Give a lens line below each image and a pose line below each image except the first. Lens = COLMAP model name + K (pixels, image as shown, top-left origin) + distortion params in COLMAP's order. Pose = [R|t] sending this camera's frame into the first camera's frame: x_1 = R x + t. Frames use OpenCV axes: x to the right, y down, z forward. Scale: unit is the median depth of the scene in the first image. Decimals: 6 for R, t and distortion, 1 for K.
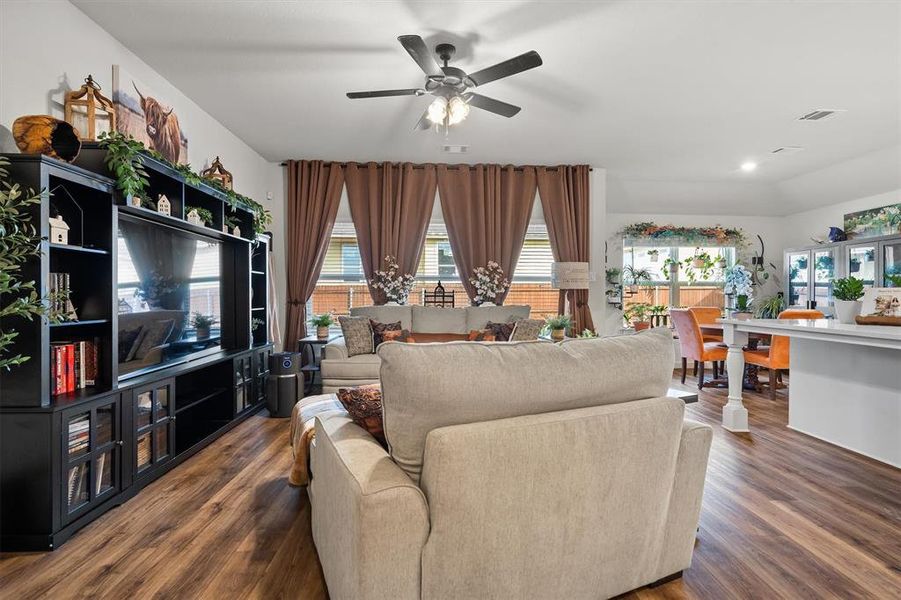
lens RADIAL K [[432.6, 0, 455.2], [0, 432.6, 297.4], [0, 0, 1]] dist [0.002655, 0.001312]
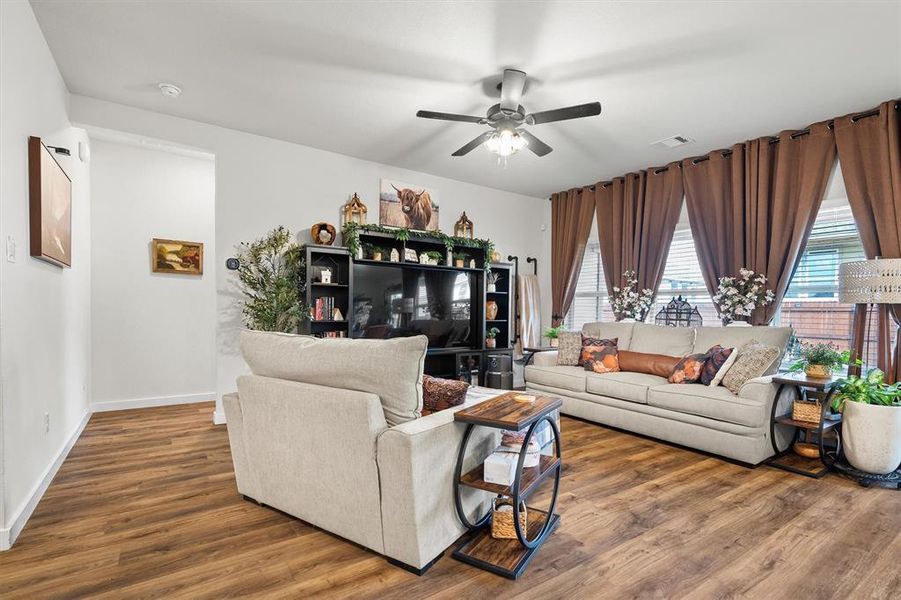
lens RADIAL K [[432.6, 0, 467.7], [0, 432.6, 320.3], [0, 0, 1]] dist [0.002655, 0.001312]
pose [[0.546472, 0.024919, -0.837107, 0.561766], [-0.015633, 0.999687, 0.019553, 0.001425], [0.837331, 0.002402, 0.546690, 0.207583]]
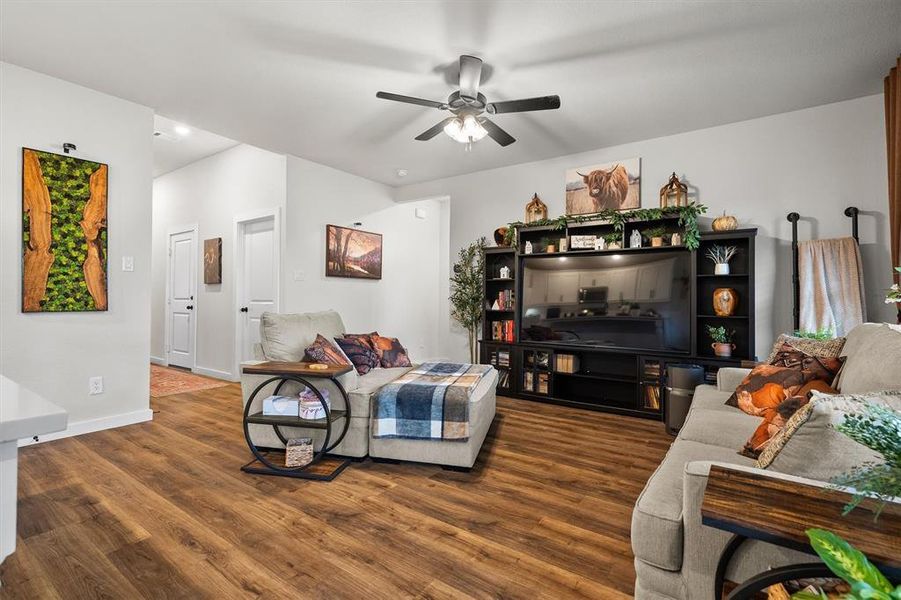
lens RADIAL K [[432.6, 0, 446.3], [0, 432.6, 296.0], [0, 0, 1]] dist [0.002655, 0.001312]
pose [[-0.625407, -0.011616, -0.780213, 0.560736], [-0.013832, 0.999897, -0.003799, -0.004585], [0.780176, 0.008416, -0.625503, 1.072960]]
